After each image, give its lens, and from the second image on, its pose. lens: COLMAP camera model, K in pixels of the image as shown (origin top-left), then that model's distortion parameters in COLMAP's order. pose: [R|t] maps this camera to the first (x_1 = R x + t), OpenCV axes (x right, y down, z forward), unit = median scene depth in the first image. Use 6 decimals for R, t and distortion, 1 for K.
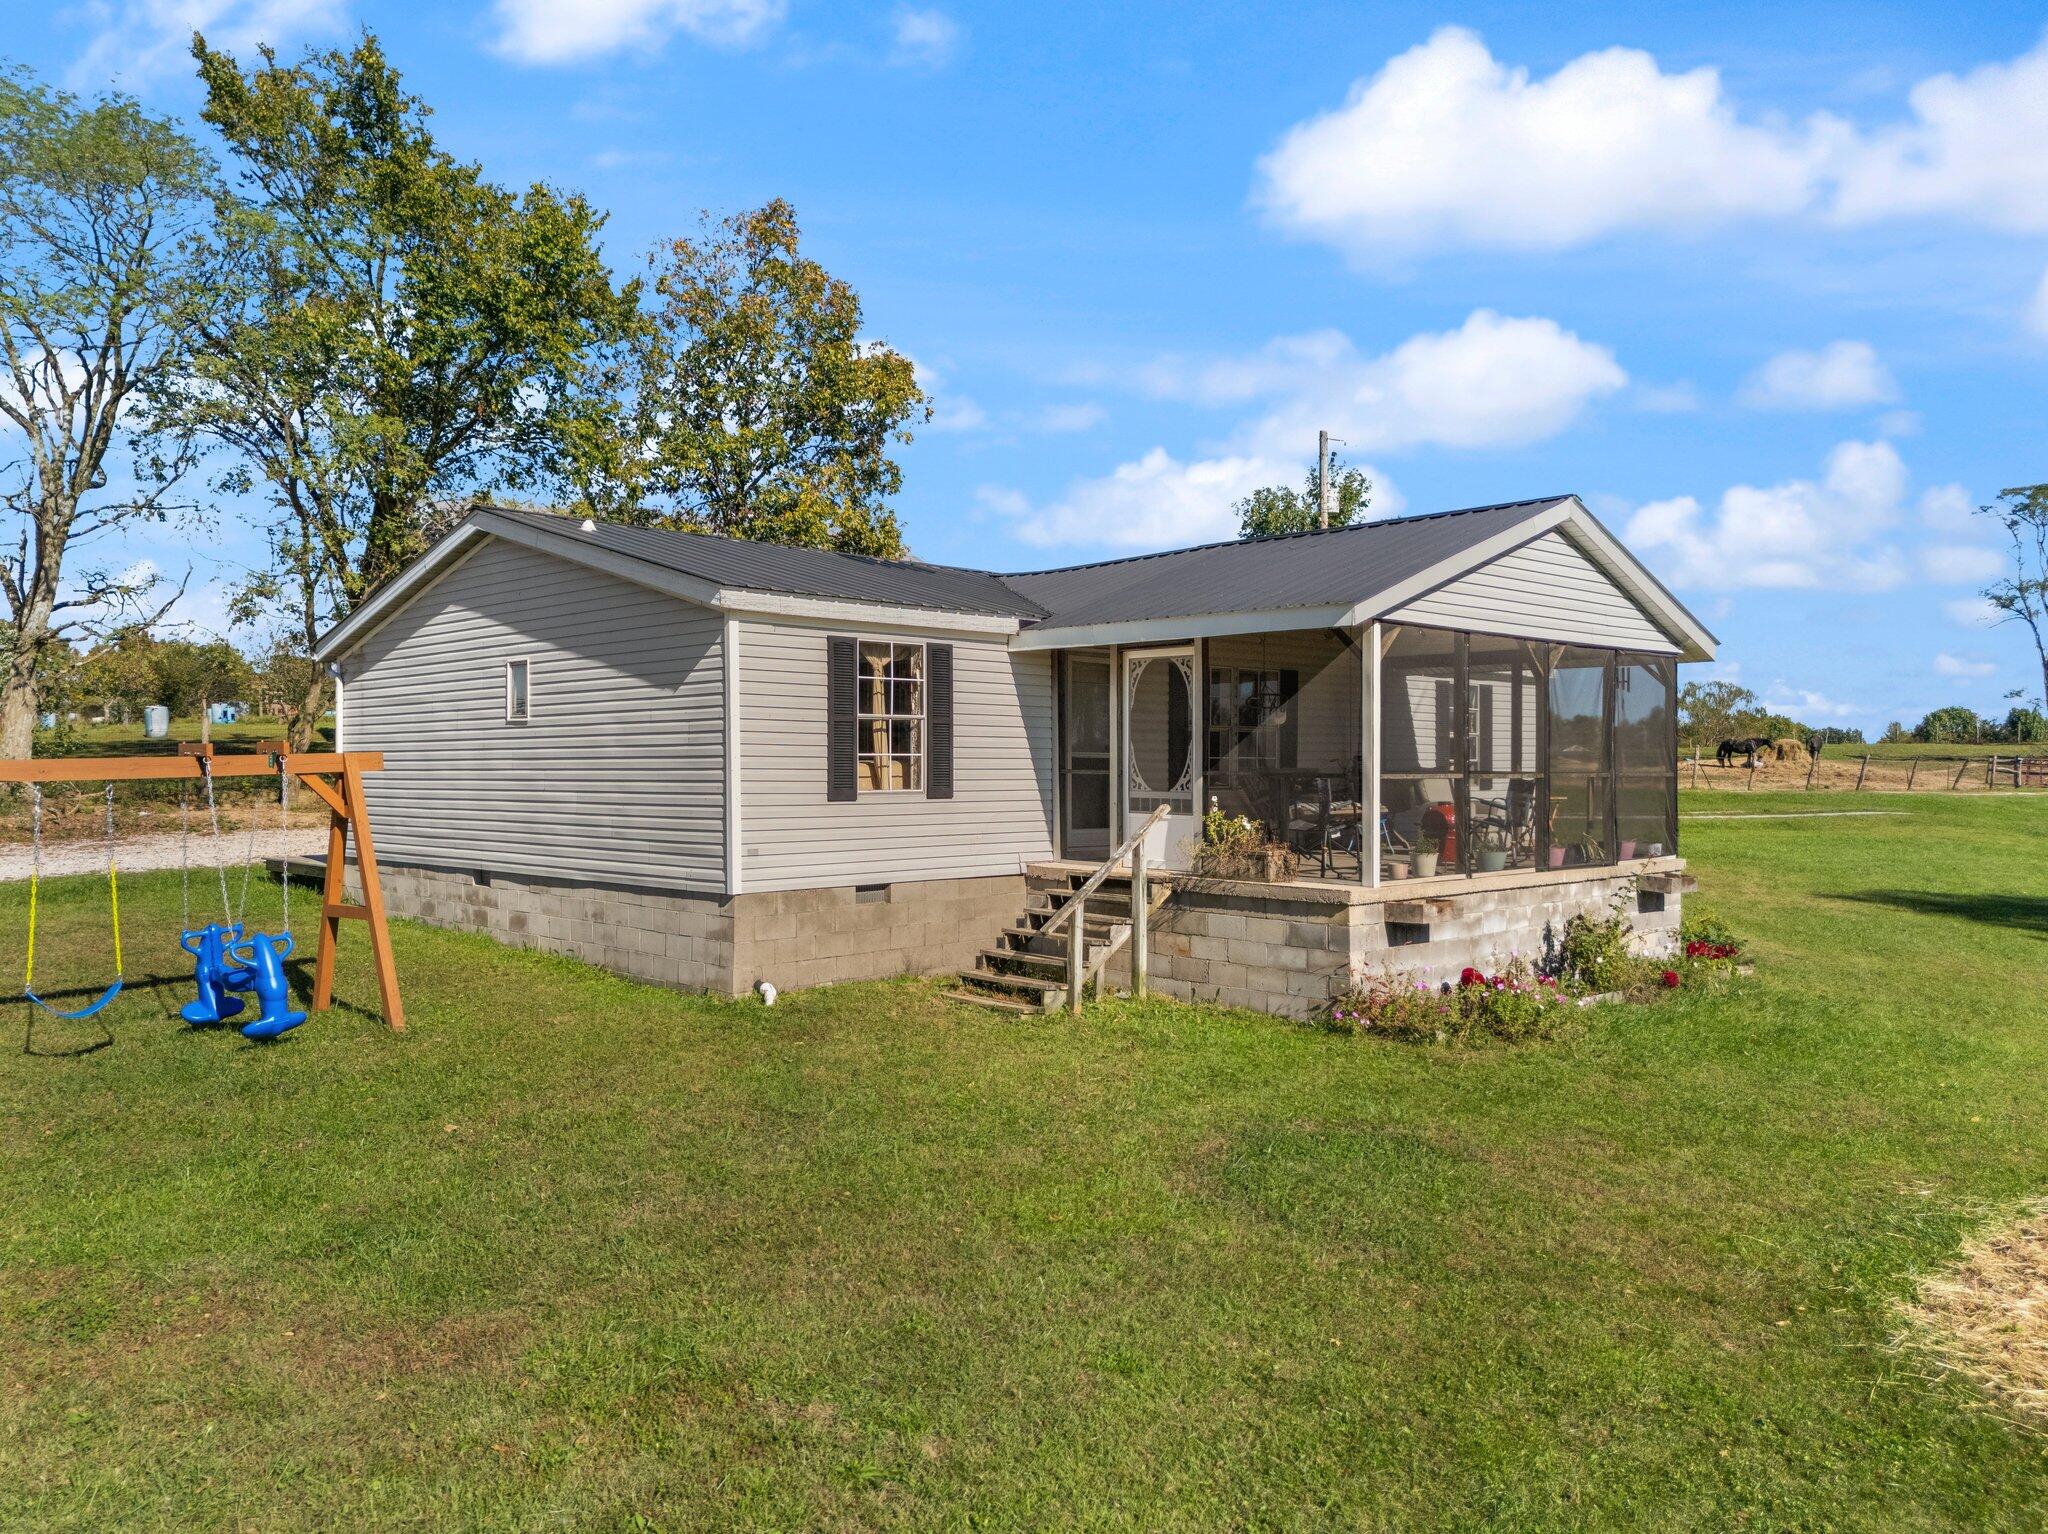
lens RADIAL K [[1566.2, 0, 1024.0], [0, 1566.2, 767.0], [0, 0, 1]] dist [0.073174, -0.043352]
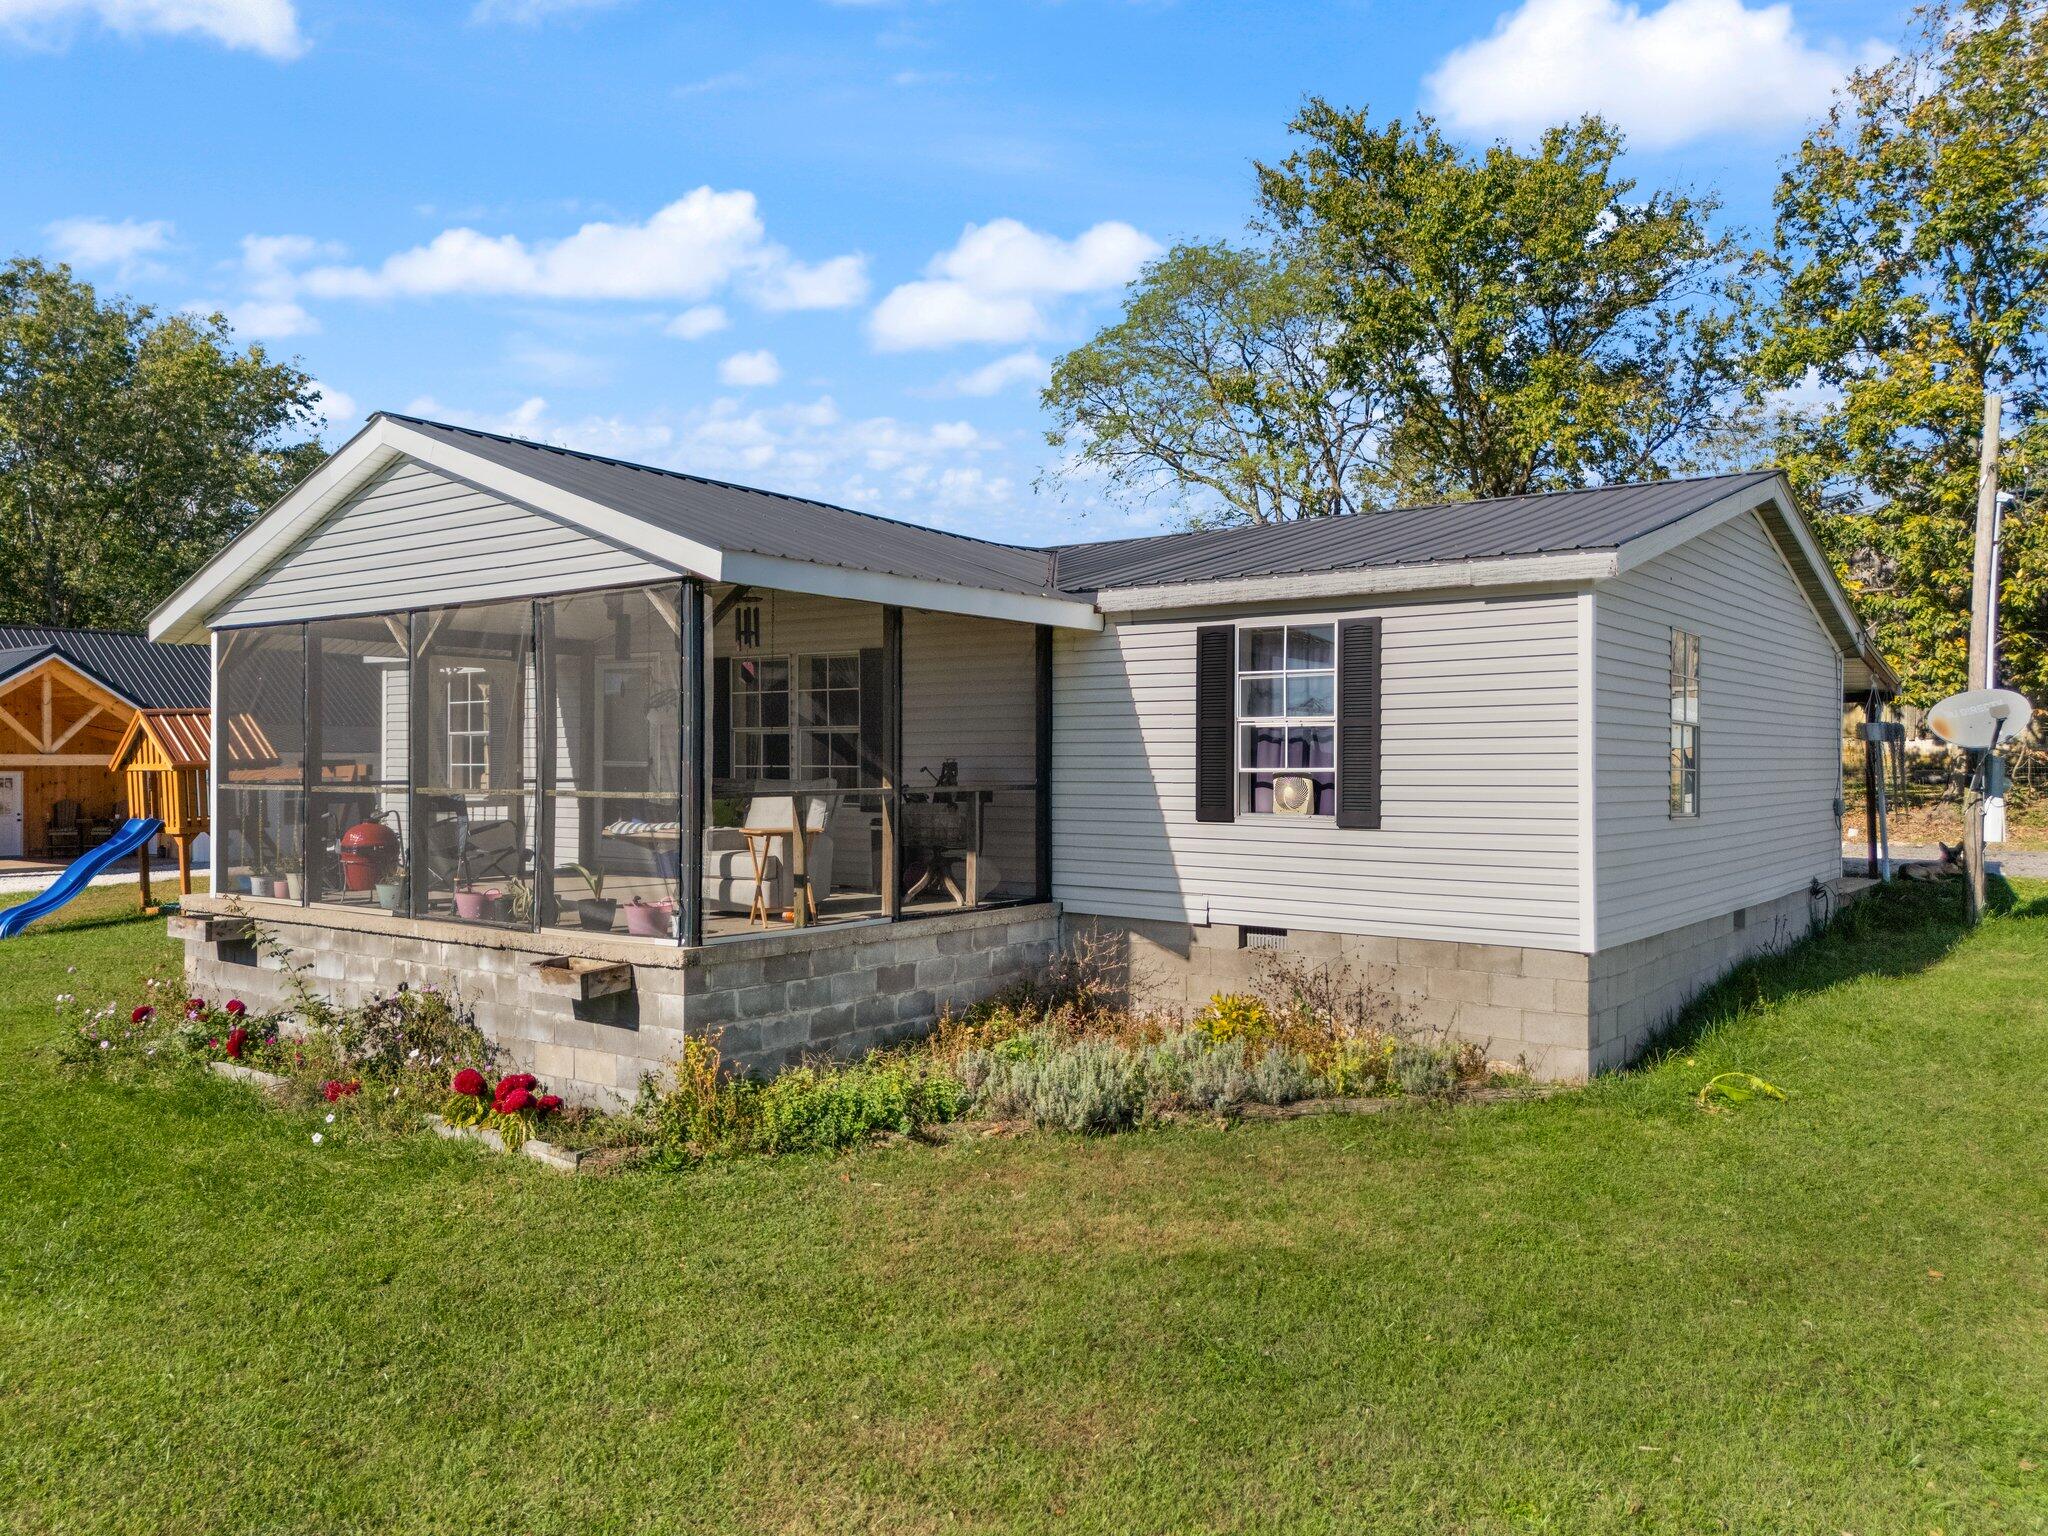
lens RADIAL K [[1538.3, 0, 1023.1], [0, 1538.3, 776.3], [0, 0, 1]] dist [0.023058, 0.004652]
pose [[0.146120, 0.002662, -0.989263, 1.186299], [-0.001742, 0.999996, 0.002434, -0.004087], [0.989265, 0.001368, 0.146124, 1.272718]]
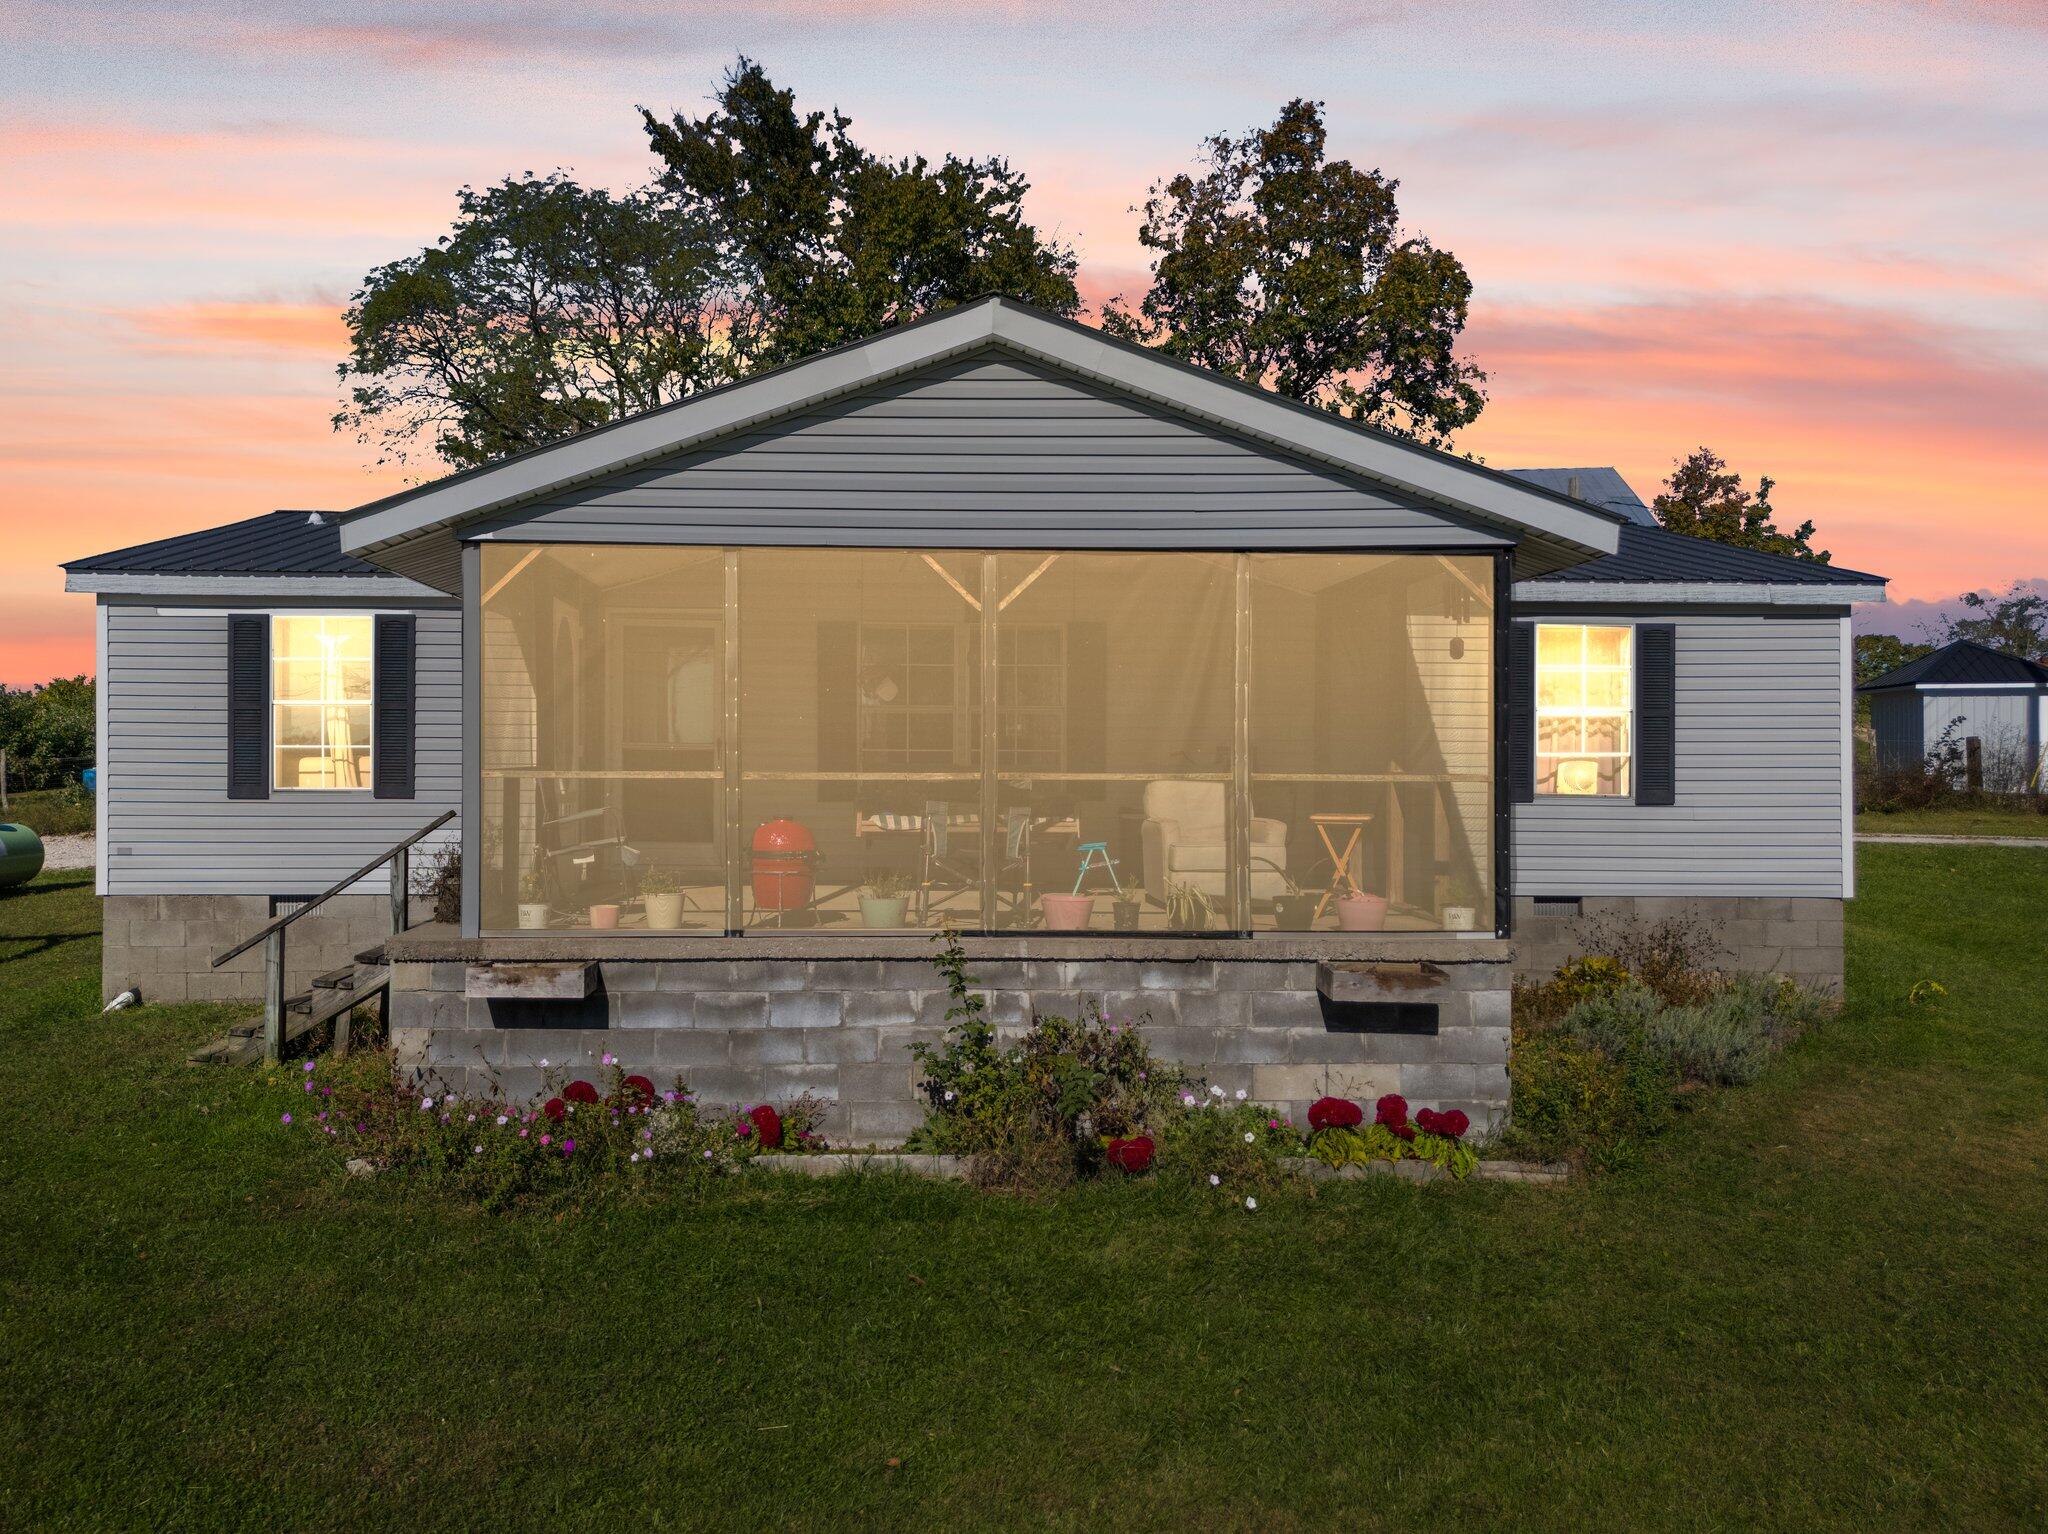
lens RADIAL K [[1601.7, 0, 926.0], [0, 1601.7, 777.7], [0, 0, 1]] dist [0.049058, -0.006048]
pose [[0.731434, 0.007101, -0.681875, 0.781573], [-0.003213, 0.999971, 0.006967, 0.002255], [0.681905, -0.002905, 0.731435, 0.585102]]
